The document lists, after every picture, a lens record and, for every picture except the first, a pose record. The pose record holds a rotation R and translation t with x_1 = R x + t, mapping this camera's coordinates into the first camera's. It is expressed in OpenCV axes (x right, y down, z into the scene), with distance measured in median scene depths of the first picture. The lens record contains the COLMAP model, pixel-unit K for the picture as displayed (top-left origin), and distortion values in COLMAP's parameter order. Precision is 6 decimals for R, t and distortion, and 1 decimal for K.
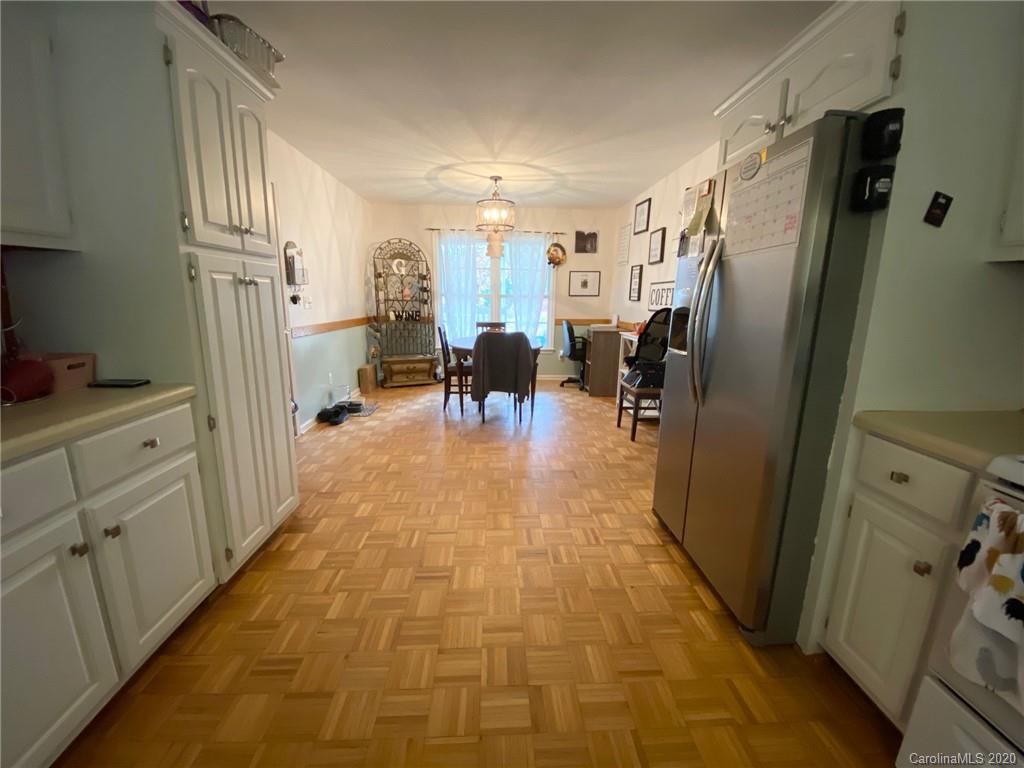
lens RADIAL K [[419.0, 0, 510.1], [0, 419.0, 383.6], [0, 0, 1]] dist [-0.000757, -0.000045]
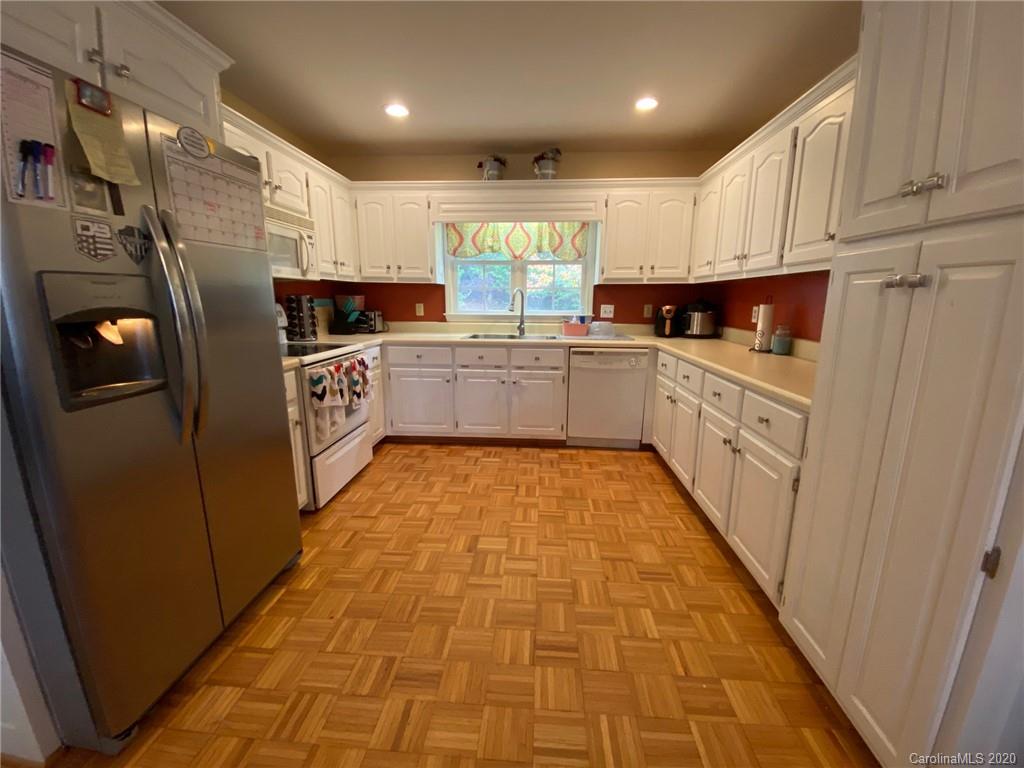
lens RADIAL K [[419.0, 0, 511.4], [0, 419.0, 384.5], [0, 0, 1]] dist [-0.000757, -0.000045]
pose [[-0.993013, -0.046505, 0.108459, -0.178651], [0.000557, 0.917218, 0.398386, -0.355379], [-0.118008, 0.395662, -0.910783, 1.695314]]
